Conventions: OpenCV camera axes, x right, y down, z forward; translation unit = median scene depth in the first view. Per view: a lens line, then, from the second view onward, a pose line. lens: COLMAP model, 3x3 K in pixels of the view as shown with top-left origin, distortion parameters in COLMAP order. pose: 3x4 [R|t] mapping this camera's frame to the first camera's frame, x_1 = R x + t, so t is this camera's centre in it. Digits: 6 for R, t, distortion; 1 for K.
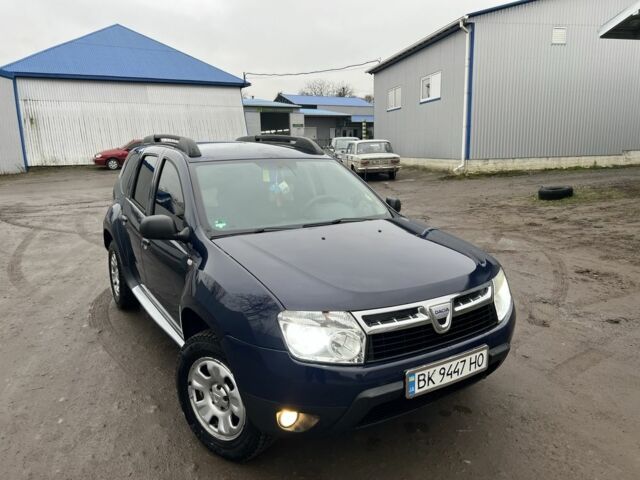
lens RADIAL K [[497.3, 0, 318.5], [0, 497.3, 240.2], [0, 0, 1]] dist [0.037274, -0.037712]
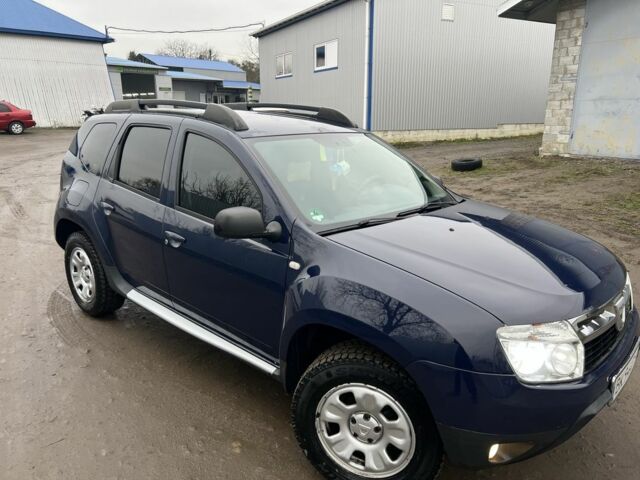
lens RADIAL K [[497.3, 0, 321.0], [0, 497.3, 241.2], [0, 0, 1]] dist [0.037274, -0.037712]
pose [[0.959842, -0.048664, 0.276287, -0.123560], [0.031011, 0.997209, 0.067911, -0.013691], [-0.278821, -0.056616, 0.958673, 0.062693]]
